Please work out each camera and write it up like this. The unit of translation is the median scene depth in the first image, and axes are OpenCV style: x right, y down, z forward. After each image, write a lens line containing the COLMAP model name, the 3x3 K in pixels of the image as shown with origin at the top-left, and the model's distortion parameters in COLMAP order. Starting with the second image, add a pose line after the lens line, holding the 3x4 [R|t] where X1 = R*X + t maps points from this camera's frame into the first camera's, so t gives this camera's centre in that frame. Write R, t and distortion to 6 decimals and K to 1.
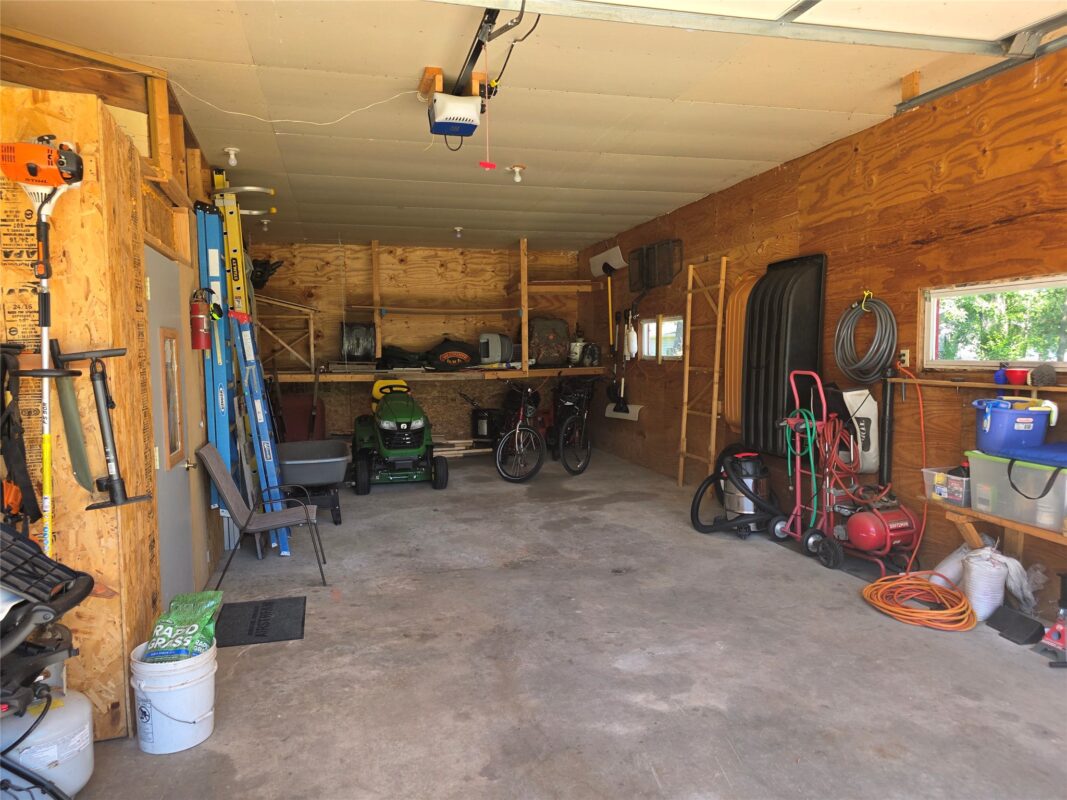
lens RADIAL K [[717.1, 0, 531.3], [0, 717.1, 403.9], [0, 0, 1]] dist [0.032307, -0.004801]
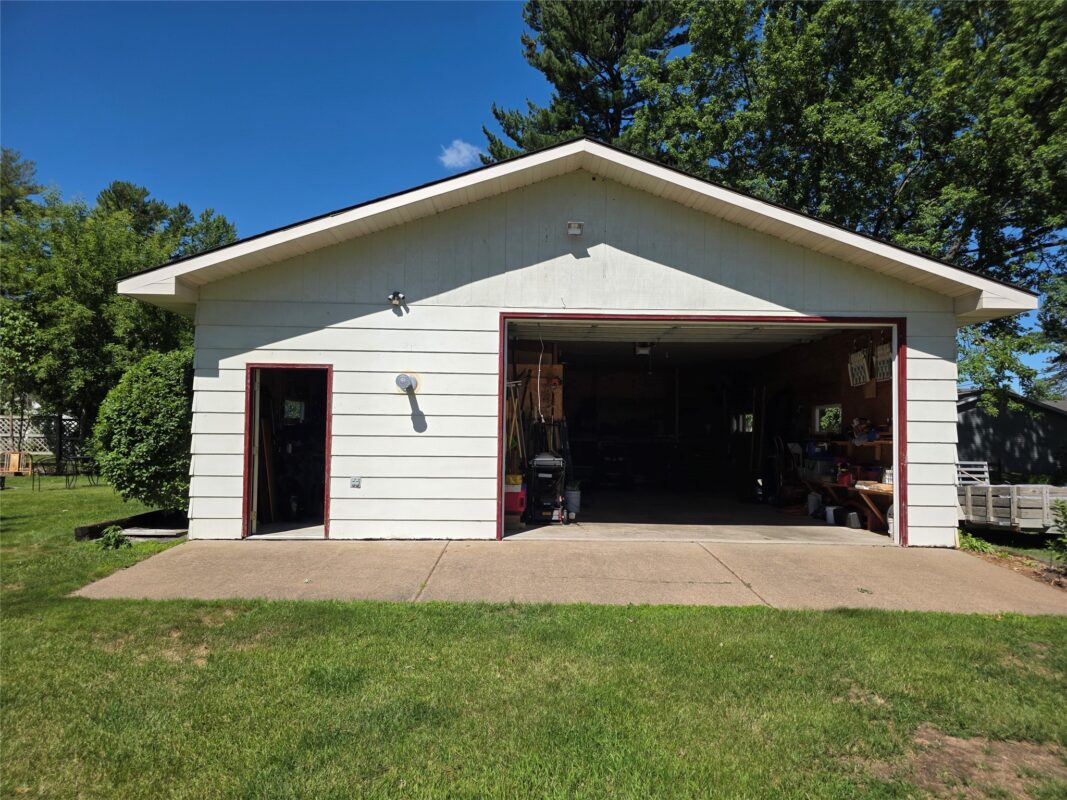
lens RADIAL K [[717.1, 0, 538.6], [0, 717.1, 405.4], [0, 0, 1]] dist [0.032307, -0.004801]
pose [[0.971348, 0.017501, -0.237018, 0.167318], [-0.044920, 0.992829, -0.110785, 0.177578], [0.233379, 0.118258, 0.965168, -1.760857]]
